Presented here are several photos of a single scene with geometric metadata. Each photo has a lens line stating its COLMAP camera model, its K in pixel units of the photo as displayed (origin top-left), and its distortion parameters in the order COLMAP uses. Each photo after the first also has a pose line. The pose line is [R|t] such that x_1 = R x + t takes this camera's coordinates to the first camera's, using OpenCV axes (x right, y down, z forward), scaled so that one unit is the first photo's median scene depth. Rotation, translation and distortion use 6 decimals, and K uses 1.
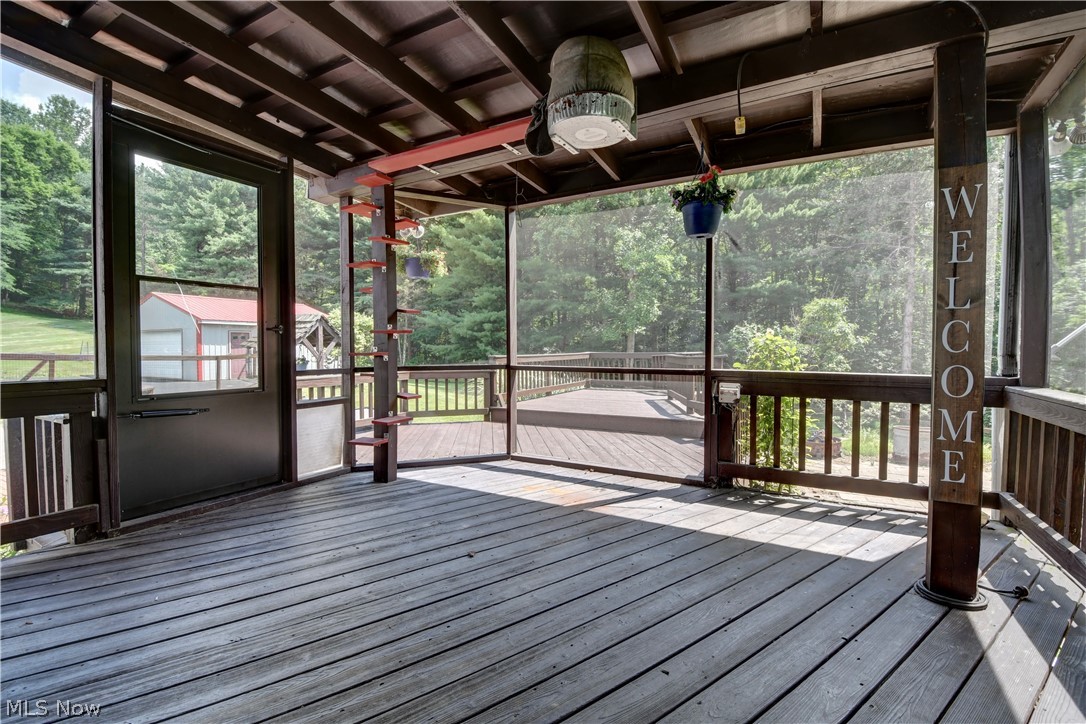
lens RADIAL K [[479.8, 0, 548.6], [0, 479.8, 358.0], [0, 0, 1]] dist [-0.000387, -0.008738]
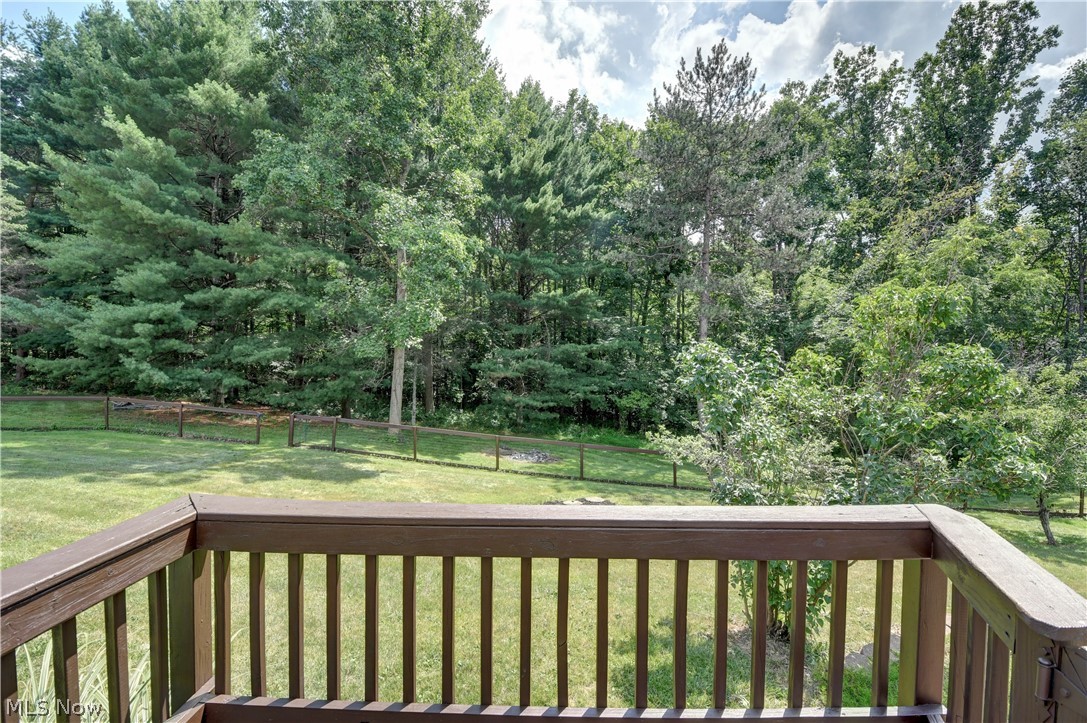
lens RADIAL K [[480.3, 0, 549.1], [0, 480.3, 357.5], [0, 0, 1]] dist [-0.000387, -0.008738]
pose [[0.883253, 0.012458, 0.468731, 0.035428], [-0.001352, 0.999711, -0.024022, -0.018388], [-0.468894, 0.020584, 0.883014, 0.269261]]
